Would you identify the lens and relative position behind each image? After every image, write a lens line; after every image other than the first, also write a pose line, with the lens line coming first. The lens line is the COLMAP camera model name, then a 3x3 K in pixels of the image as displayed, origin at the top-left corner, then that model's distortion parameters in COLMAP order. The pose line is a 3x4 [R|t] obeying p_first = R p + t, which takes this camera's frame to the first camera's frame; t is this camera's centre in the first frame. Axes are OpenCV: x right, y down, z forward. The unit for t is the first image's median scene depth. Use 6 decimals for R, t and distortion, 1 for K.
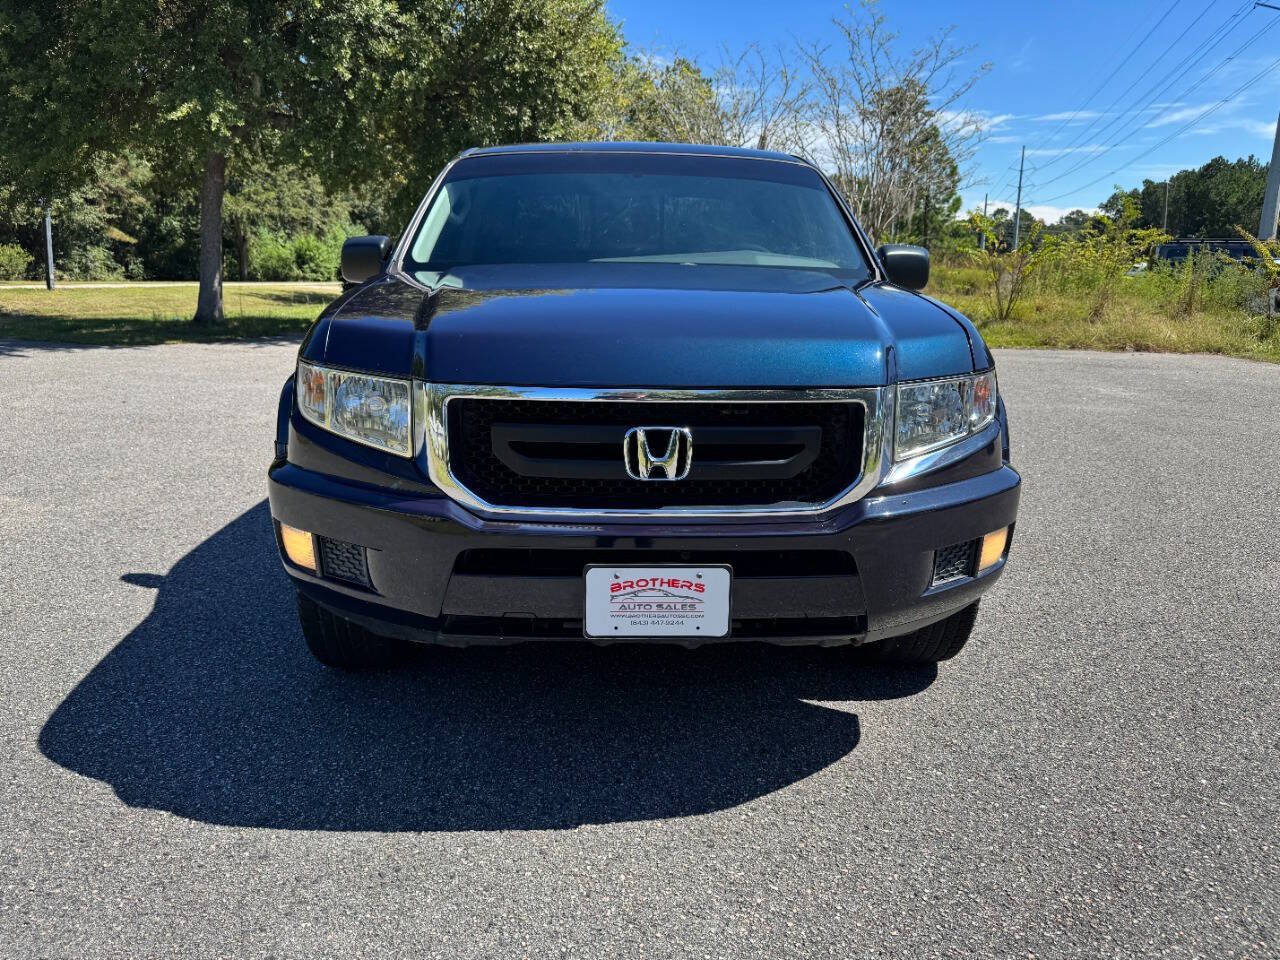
lens RADIAL K [[920.8, 0, 654.1], [0, 920.8, 472.5], [0, 0, 1]] dist [0.012134, -0.015385]
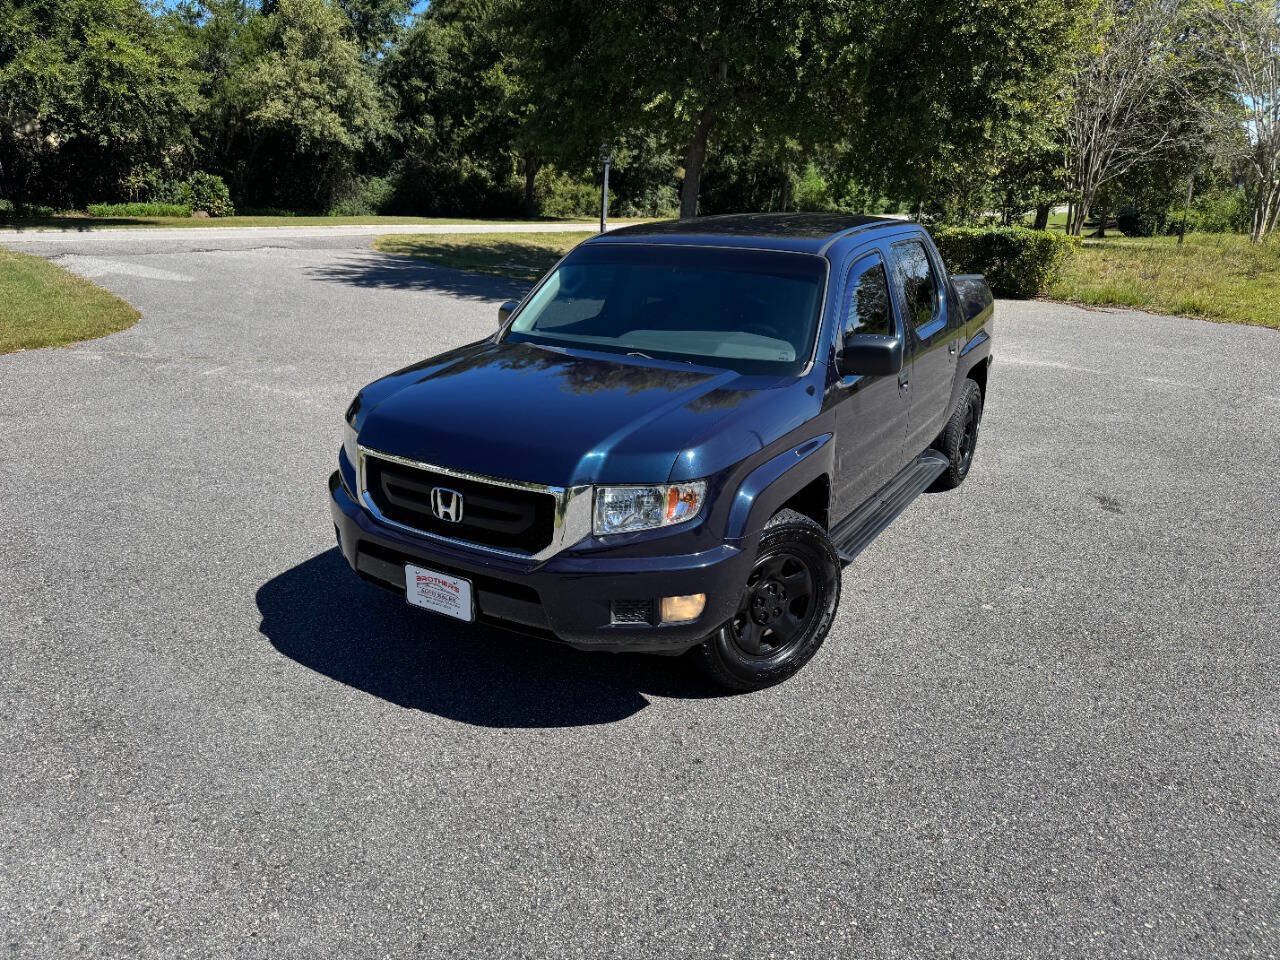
lens RADIAL K [[916.7, 0, 635.8], [0, 916.7, 481.3], [0, 0, 1]] dist [0.025005, -0.026830]
pose [[0.829308, 0.167554, -0.533079, 0.639654], [-0.120683, 0.985177, 0.121908, -0.168465], [0.545603, -0.036766, 0.837237, -0.108095]]
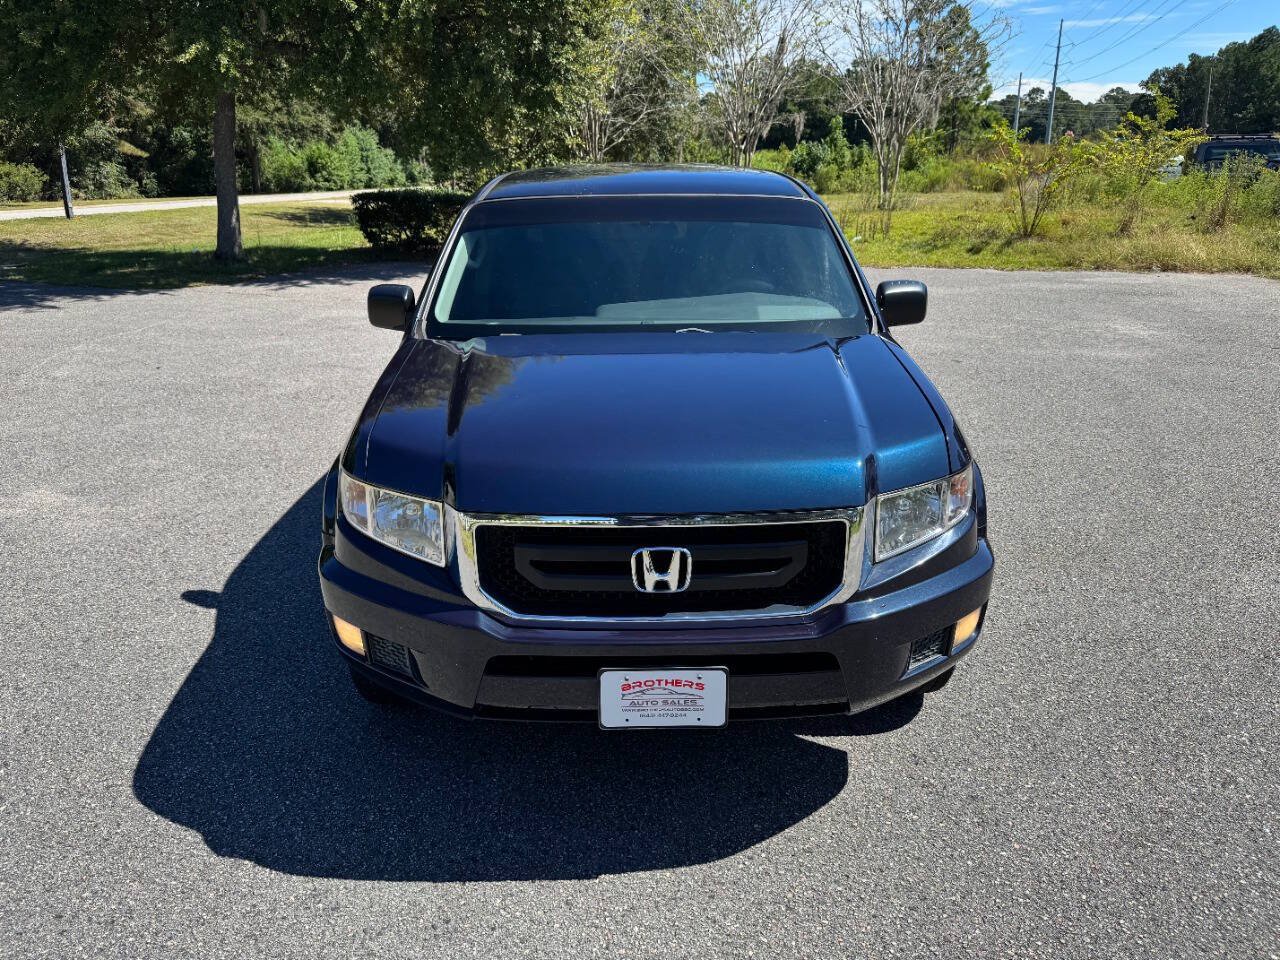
lens RADIAL K [[920.8, 0, 646.9], [0, 920.8, 471.7], [0, 0, 1]] dist [0.012134, -0.015385]
pose [[0.999424, -0.012507, -0.031553, 0.012902], [0.015809, 0.994170, 0.106662, -0.144534], [0.030035, -0.107100, 0.993795, -0.060718]]
